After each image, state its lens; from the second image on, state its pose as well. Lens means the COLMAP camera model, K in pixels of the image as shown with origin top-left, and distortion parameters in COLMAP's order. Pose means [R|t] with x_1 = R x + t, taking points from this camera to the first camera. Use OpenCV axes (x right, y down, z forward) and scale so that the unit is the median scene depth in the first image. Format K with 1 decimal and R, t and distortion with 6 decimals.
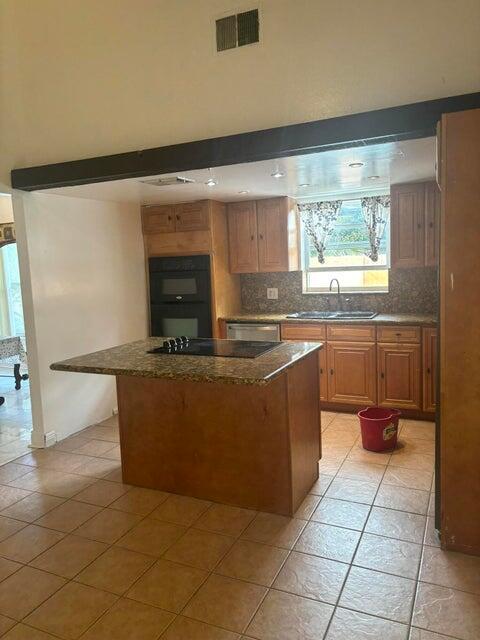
lens RADIAL K [[485.3, 0, 240.1], [0, 485.3, 316.0], [0, 0, 1]] dist [0.045224, -0.040722]
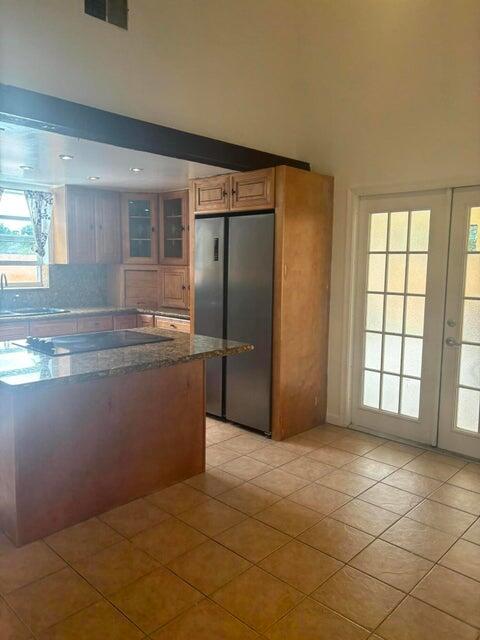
lens RADIAL K [[485.3, 0, 239.7], [0, 485.3, 321.1], [0, 0, 1]] dist [0.045224, -0.040722]
pose [[0.313898, -0.072620, 0.946676, -0.601551], [0.081891, 0.995426, 0.049206, 0.002961], [-0.945919, 0.062079, 0.318409, 0.337233]]
